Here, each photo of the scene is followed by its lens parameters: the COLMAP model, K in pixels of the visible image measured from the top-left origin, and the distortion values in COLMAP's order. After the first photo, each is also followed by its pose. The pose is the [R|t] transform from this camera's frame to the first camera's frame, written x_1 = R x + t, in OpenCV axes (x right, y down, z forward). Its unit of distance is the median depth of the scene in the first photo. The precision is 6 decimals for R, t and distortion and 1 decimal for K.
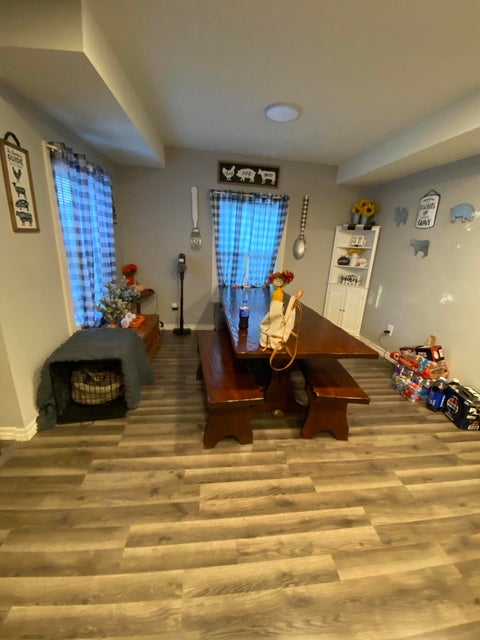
lens RADIAL K [[257.7, 0, 240.0], [0, 257.7, 320.0], [0, 0, 1]] dist [-0.009985, -0.000260]
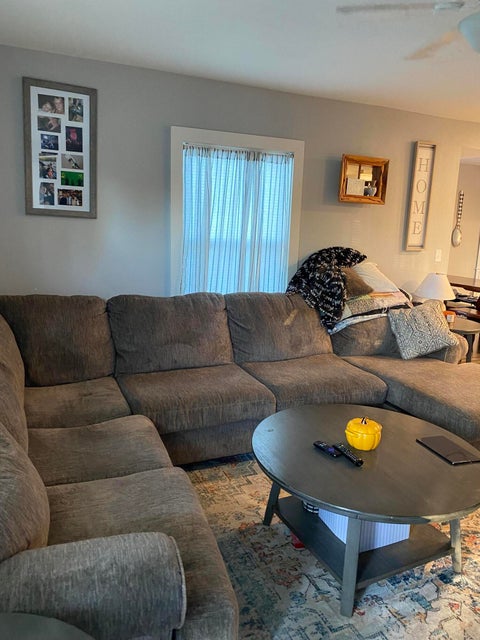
lens RADIAL K [[485.5, 0, 247.1], [0, 485.5, 320.1], [0, 0, 1]] dist [-0.001652, -0.011712]
pose [[0.950342, -0.065969, 0.304135, -1.760323], [0.087728, 0.994429, -0.058428, 0.150890], [-0.298586, 0.082208, 0.950835, -0.903302]]
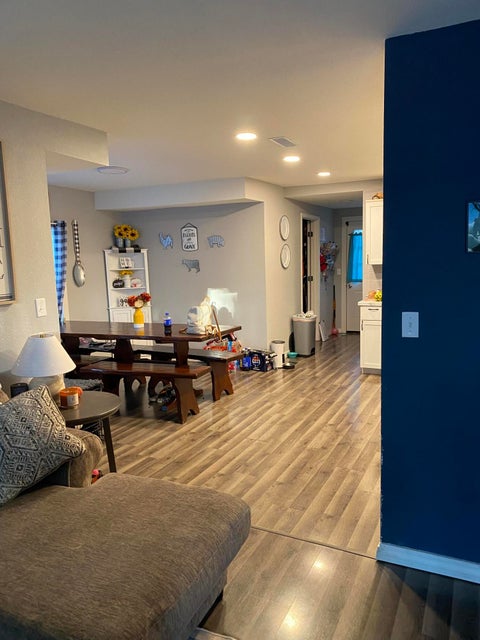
lens RADIAL K [[485.5, 0, 247.1], [0, 485.5, 320.1], [0, 0, 1]] dist [-0.001652, -0.011712]
pose [[0.520939, -0.167985, 0.836901, -1.285526], [0.298582, 0.954367, 0.005707, 0.049542], [-0.799669, 0.246911, 0.547324, -0.501867]]
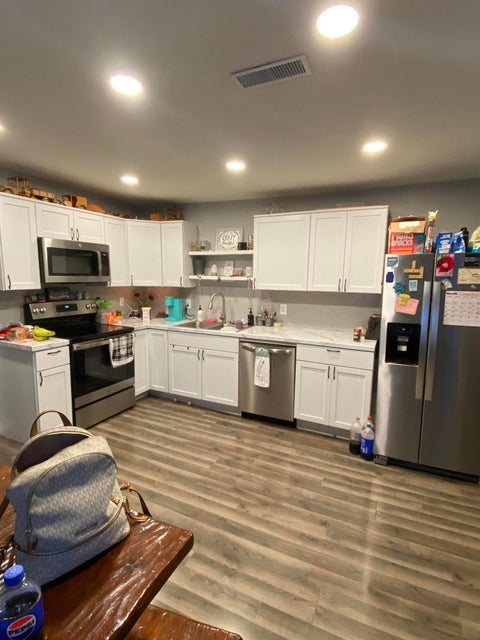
lens RADIAL K [[322.7, 0, 240.0], [0, 322.7, 320.0], [0, 0, 1]] dist [-0.026477, -0.000318]
pose [[-0.851465, -0.120741, 0.510322, -0.190117], [0.105113, 0.914091, 0.391650, -0.255494], [-0.513769, 0.387118, -0.765625, 0.673318]]
